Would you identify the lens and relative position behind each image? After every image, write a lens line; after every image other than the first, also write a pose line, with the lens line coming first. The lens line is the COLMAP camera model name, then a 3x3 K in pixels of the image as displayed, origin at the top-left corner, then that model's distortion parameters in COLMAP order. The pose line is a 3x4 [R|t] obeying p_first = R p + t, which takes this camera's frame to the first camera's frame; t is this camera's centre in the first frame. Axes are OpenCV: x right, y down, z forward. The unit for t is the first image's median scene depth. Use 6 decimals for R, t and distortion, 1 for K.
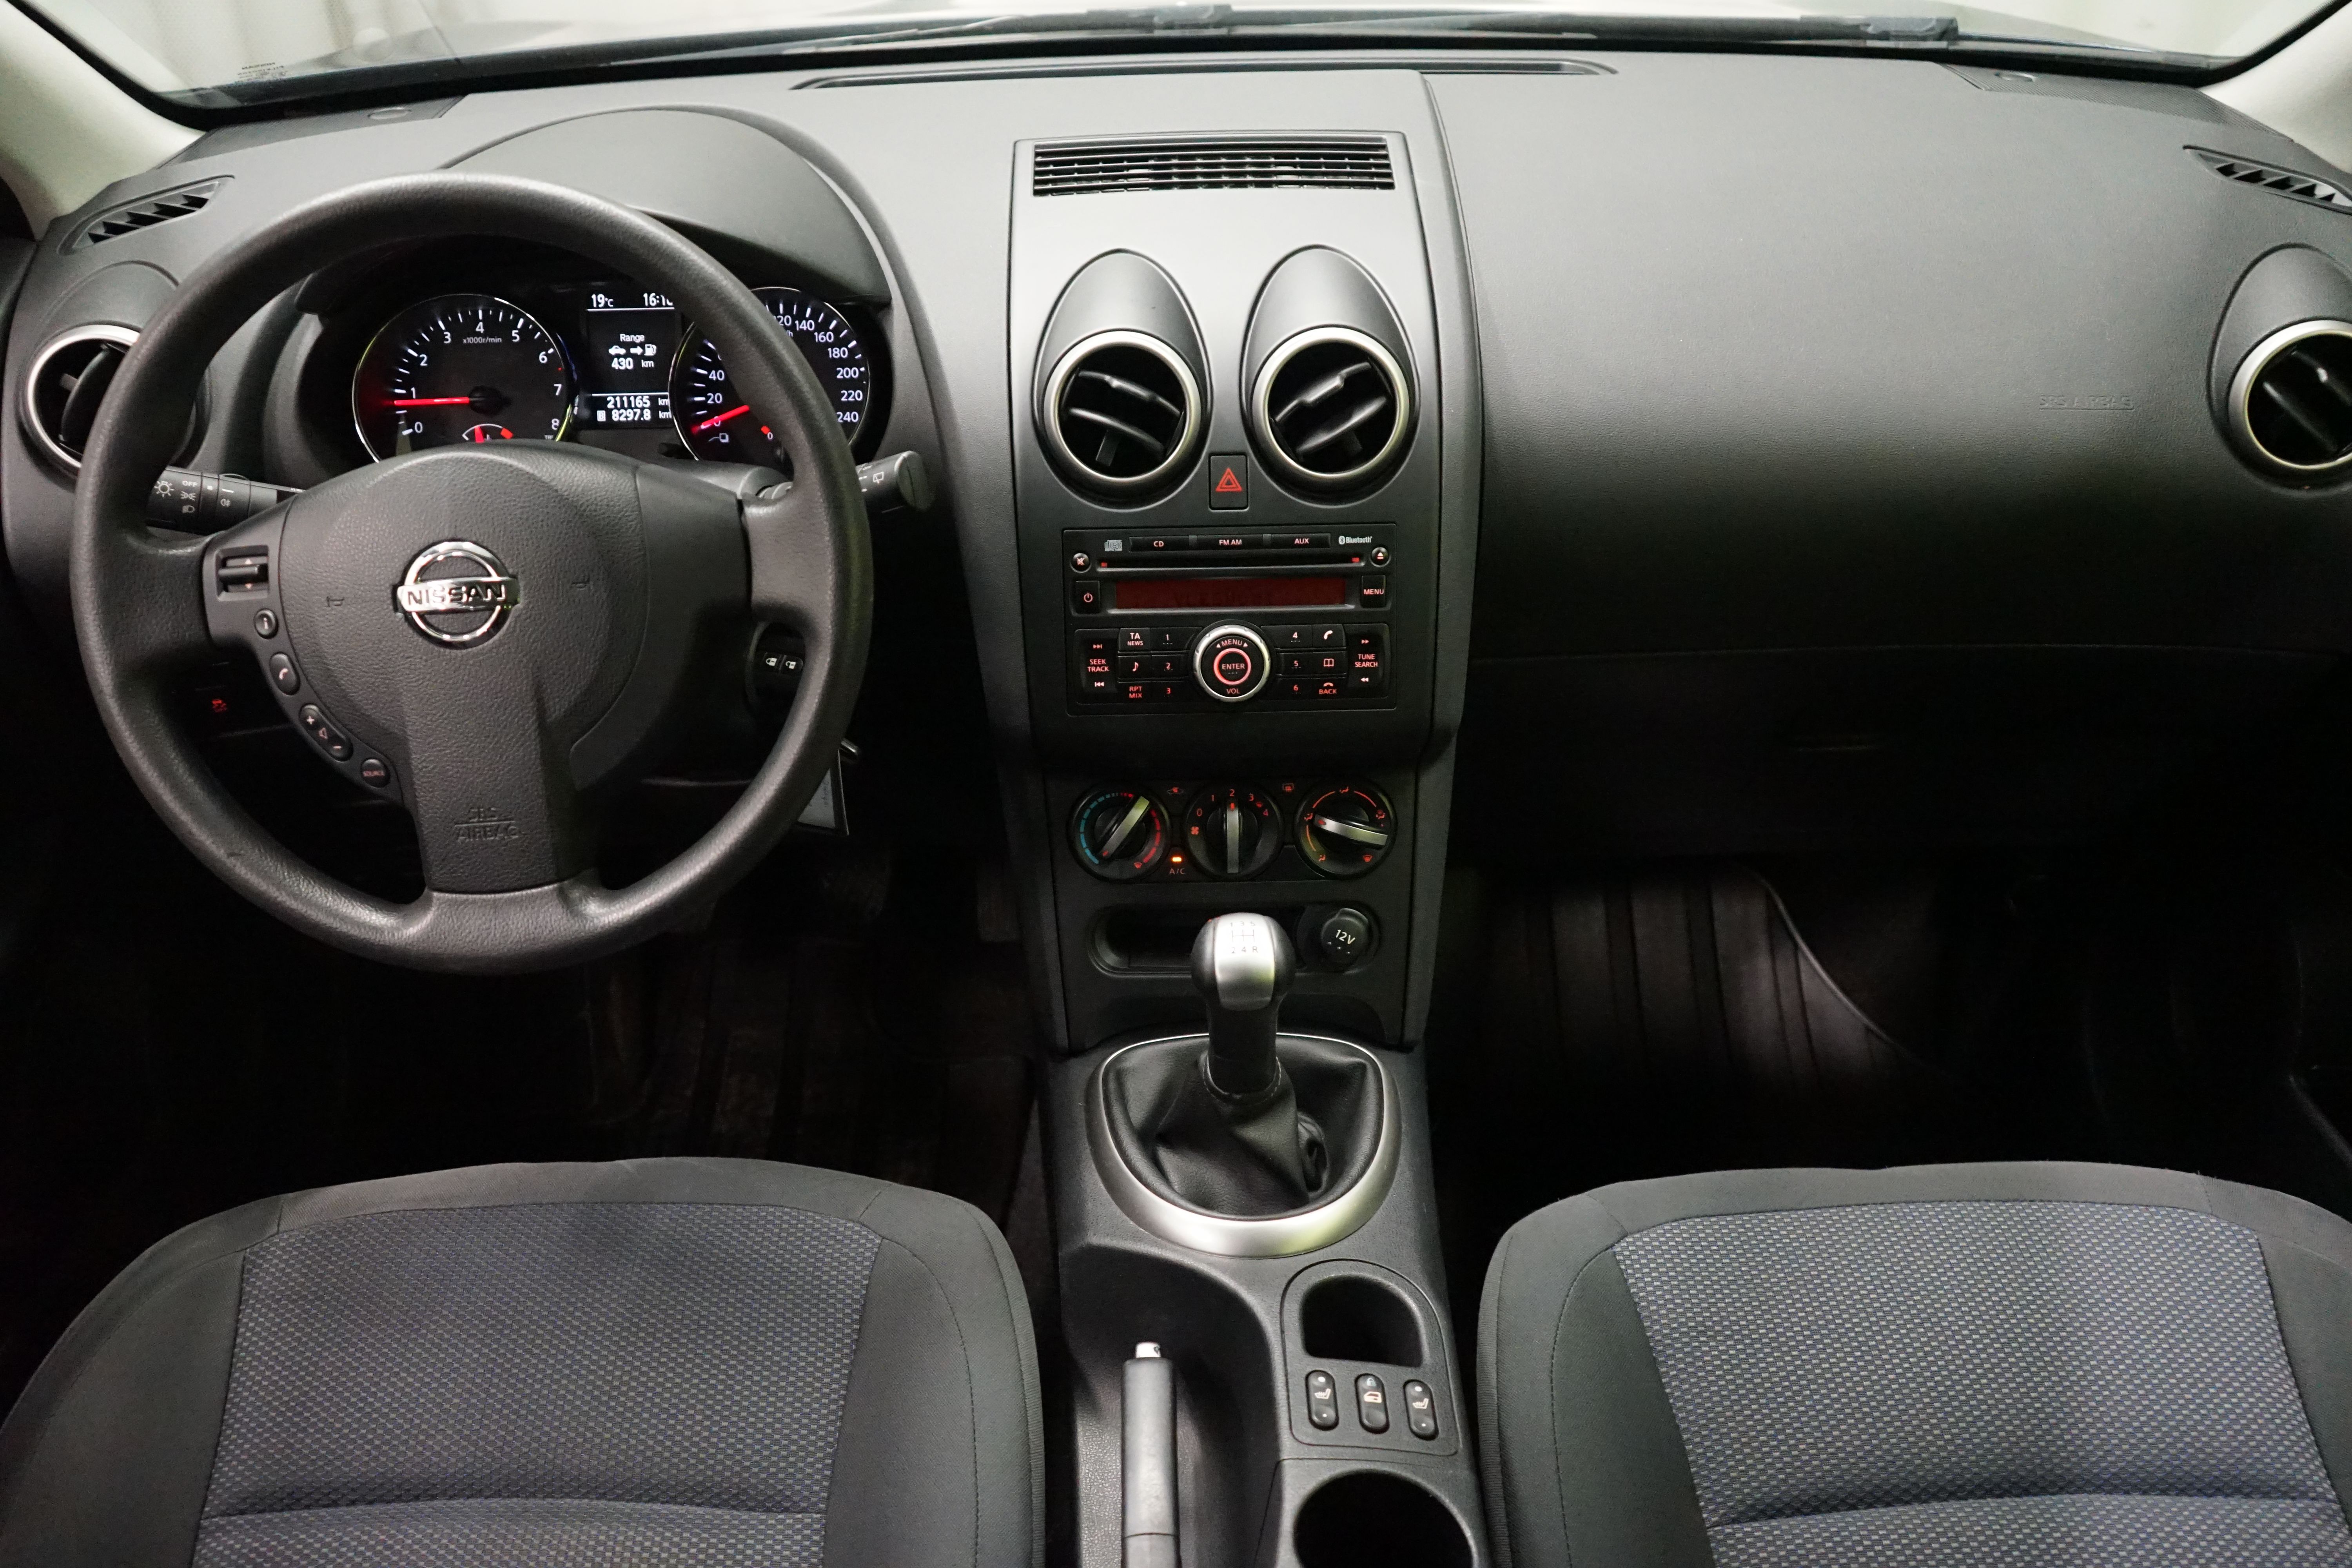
lens RADIAL K [[1885.8, 0, 1166.1], [0, 1885.8, 783.1], [0, 0, 1]] dist [-0.003054, 0.009032]
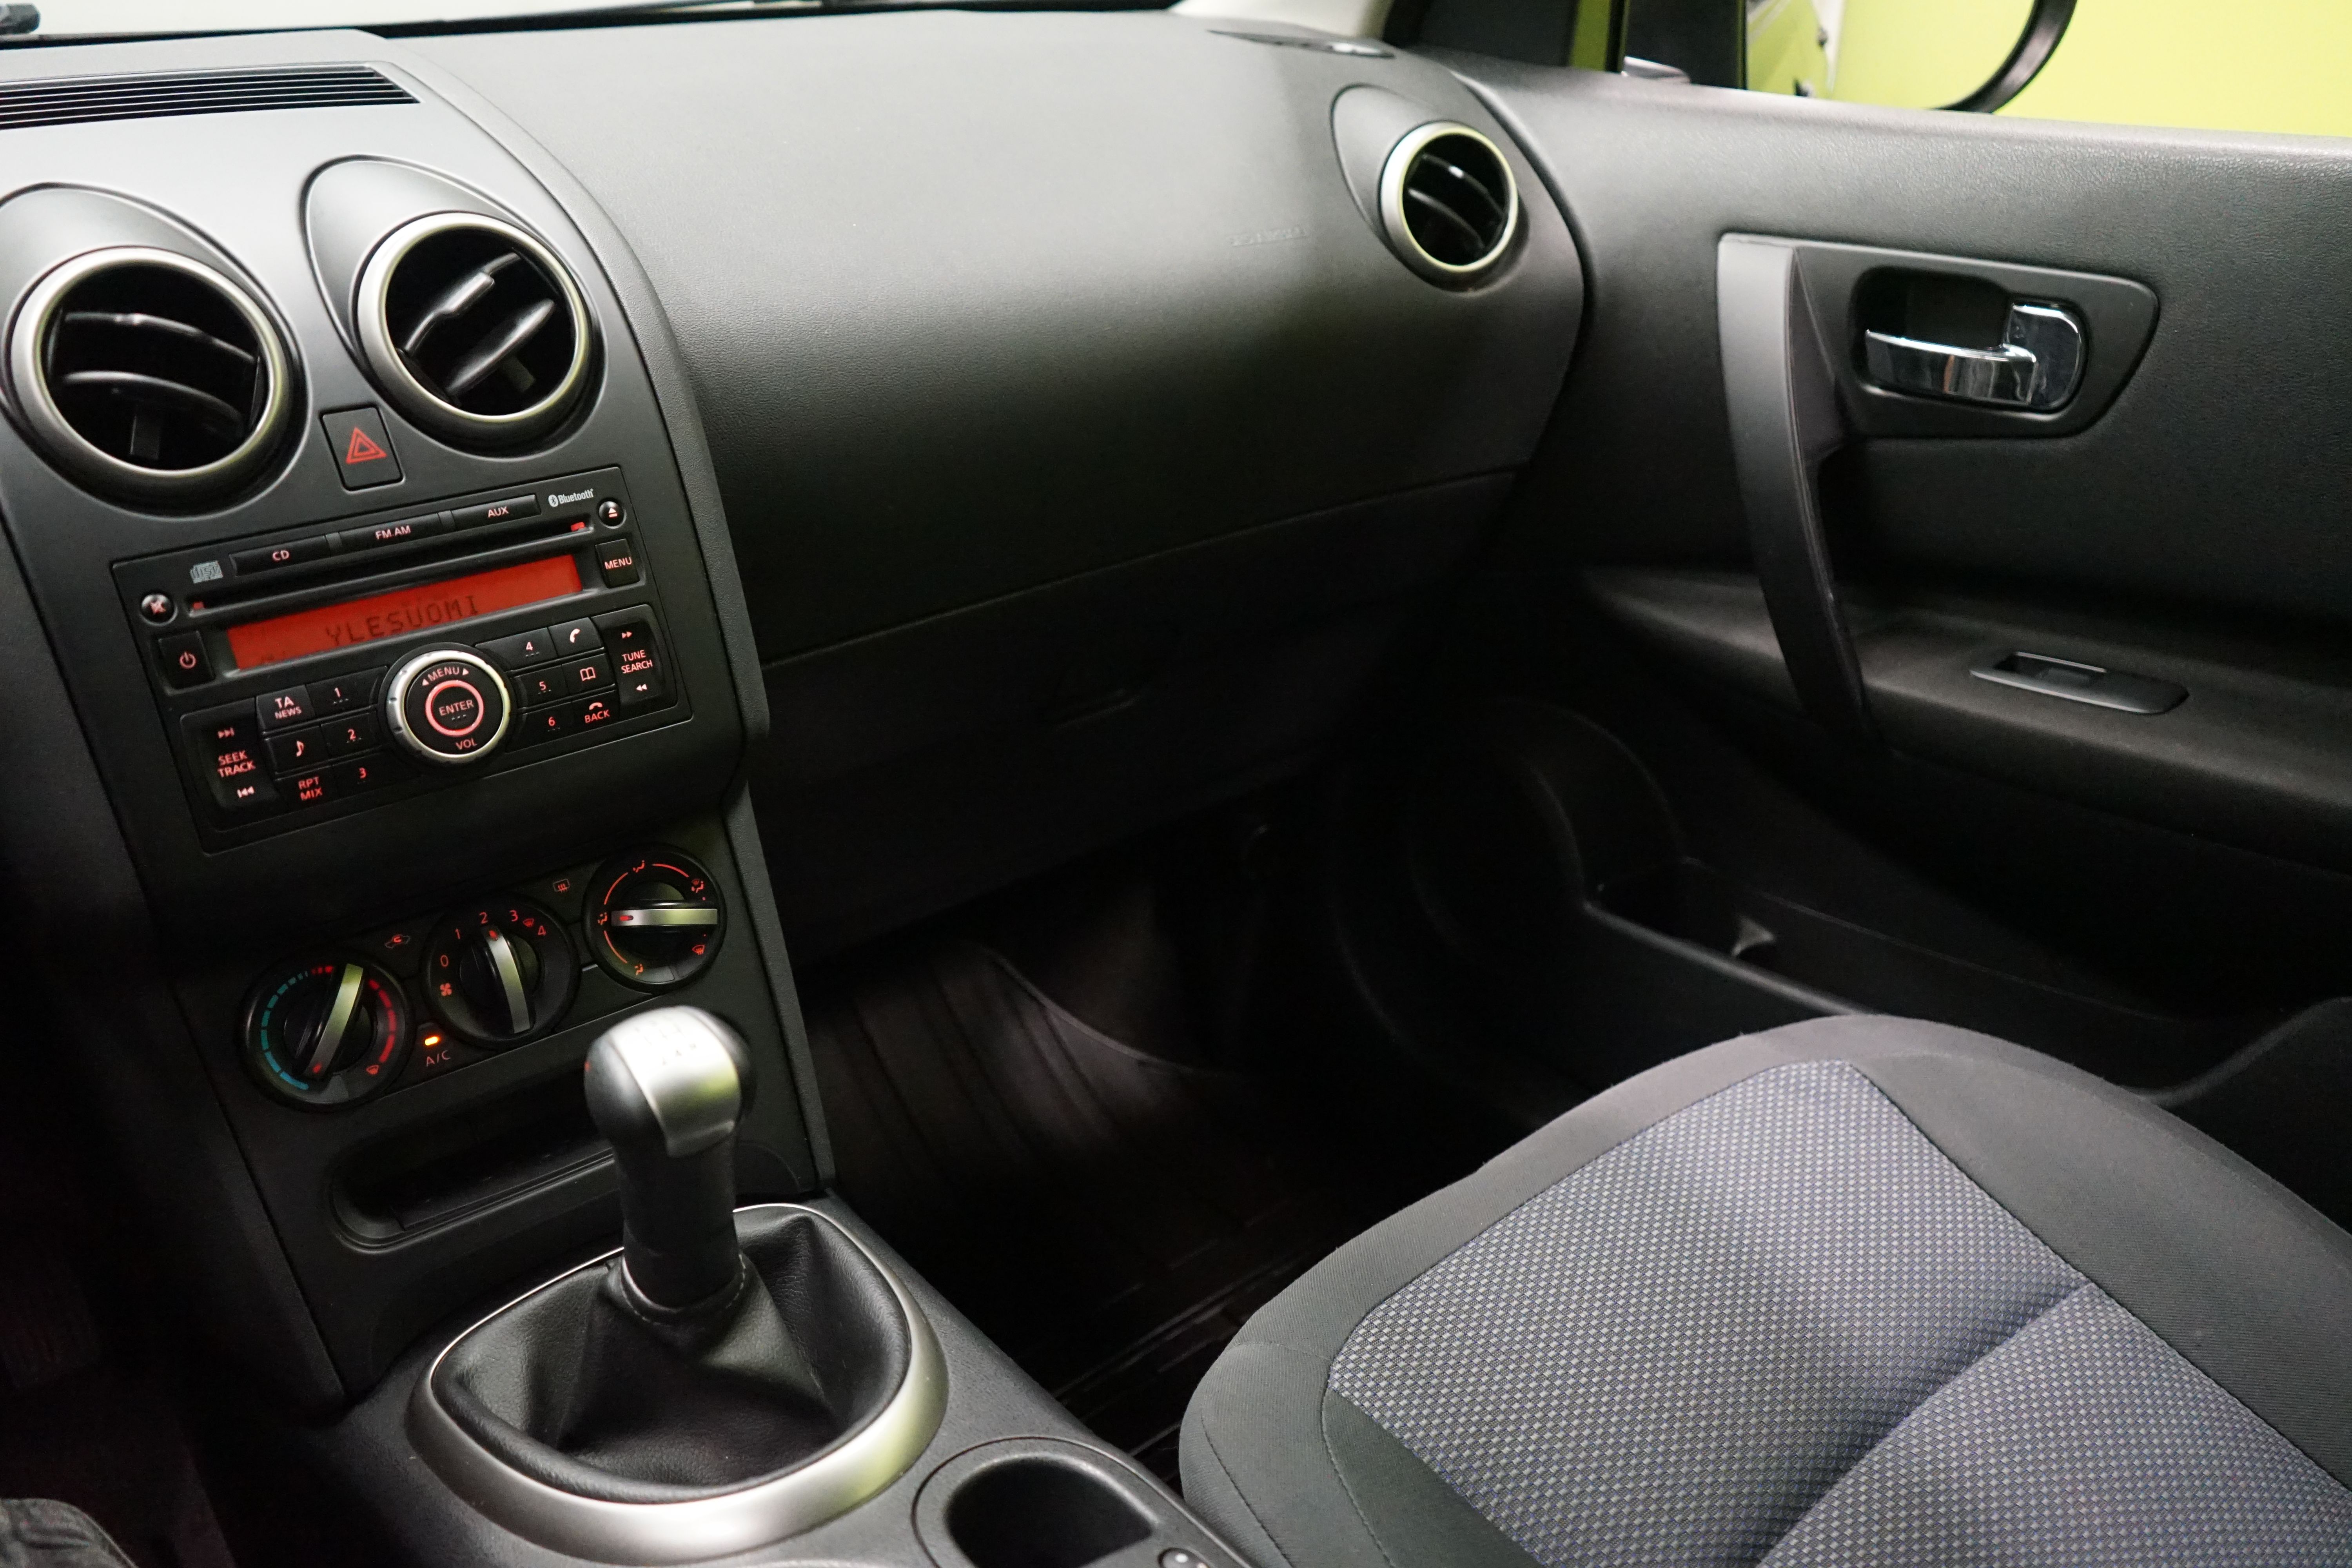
lens RADIAL K [[1885.8, 0, 1157.4], [0, 1885.8, 785.3], [0, 0, 1]] dist [-0.003054, 0.009032]
pose [[0.793457, -0.260208, 0.550198, -0.139861], [0.340227, 0.939194, -0.046474, 0.078134], [-0.504650, 0.224067, 0.833740, 0.325523]]
